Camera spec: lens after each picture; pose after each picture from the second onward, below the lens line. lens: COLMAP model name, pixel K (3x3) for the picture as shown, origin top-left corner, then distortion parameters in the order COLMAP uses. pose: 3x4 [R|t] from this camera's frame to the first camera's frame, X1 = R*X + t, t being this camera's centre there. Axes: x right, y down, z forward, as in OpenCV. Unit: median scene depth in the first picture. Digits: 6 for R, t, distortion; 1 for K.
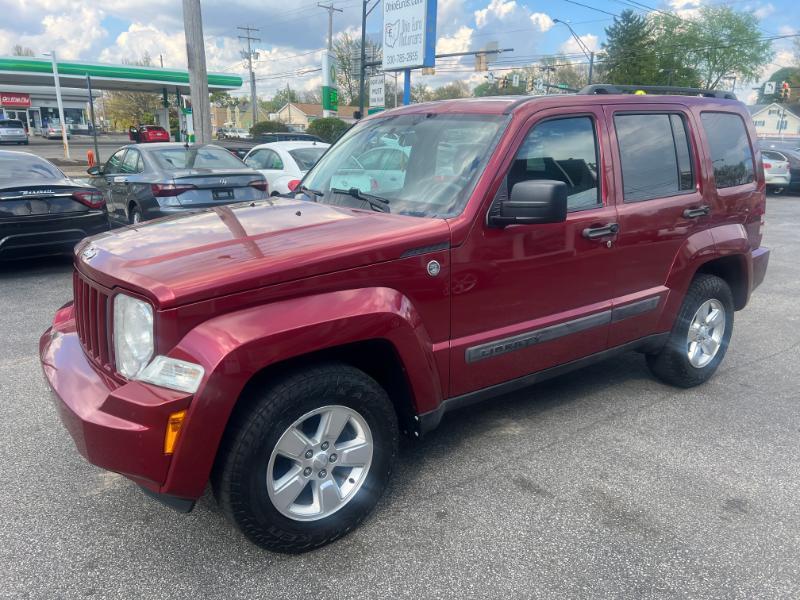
lens RADIAL K [[605.3, 0, 402.5], [0, 605.3, 302.5], [0, 0, 1]] dist [0.047942, -0.057215]
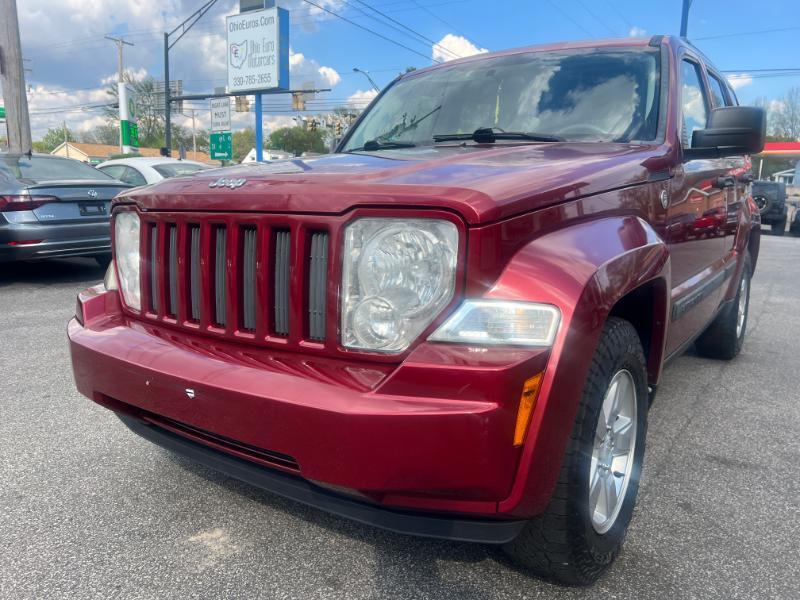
lens RADIAL K [[605.3, 0, 399.8], [0, 605.3, 301.6], [0, 0, 1]] dist [0.047942, -0.057215]
pose [[0.948174, -0.057240, 0.312555, -0.347068], [0.080401, 0.994850, -0.061711, 0.064195], [-0.307413, 0.083642, 0.947893, 0.212981]]
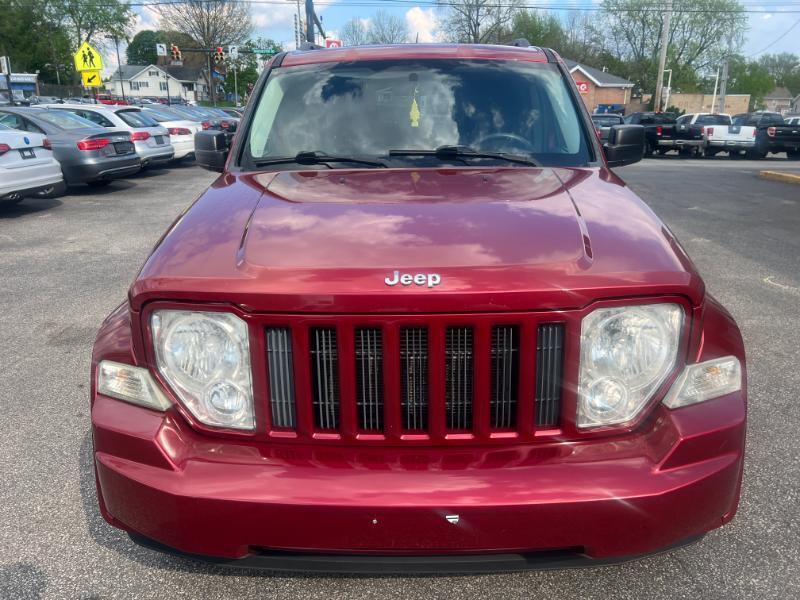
lens RADIAL K [[605.3, 0, 399.0], [0, 605.3, 306.5], [0, 0, 1]] dist [0.047942, -0.057215]
pose [[0.608760, -0.257191, 0.750509, -0.607005], [0.208437, 0.964611, 0.161492, -0.094955], [-0.765484, 0.058124, 0.640824, 0.407539]]
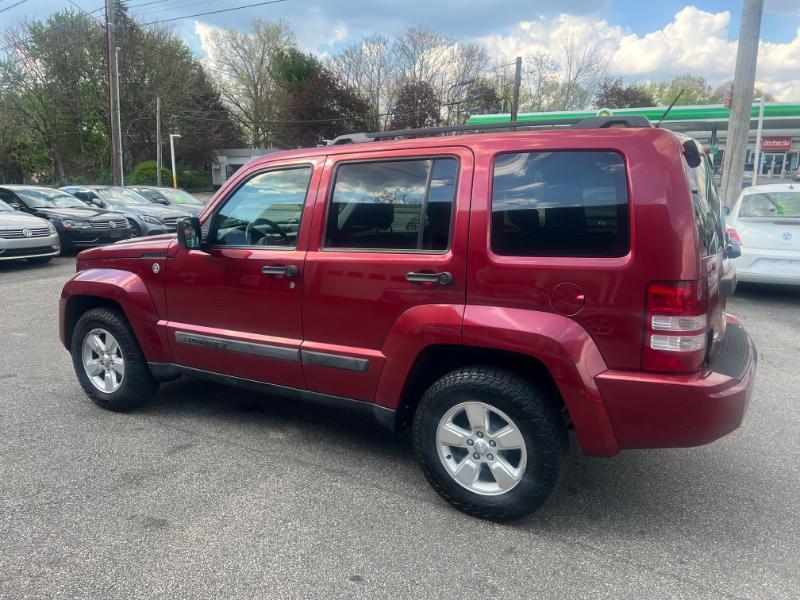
lens RADIAL K [[605.3, 0, 393.9], [0, 605.3, 299.8], [0, 0, 1]] dist [0.047942, -0.057215]
pose [[0.402181, 0.172996, -0.899068, 1.065364], [-0.234783, 0.968637, 0.081356, -0.155282], [0.884945, 0.178366, 0.430184, 0.553373]]
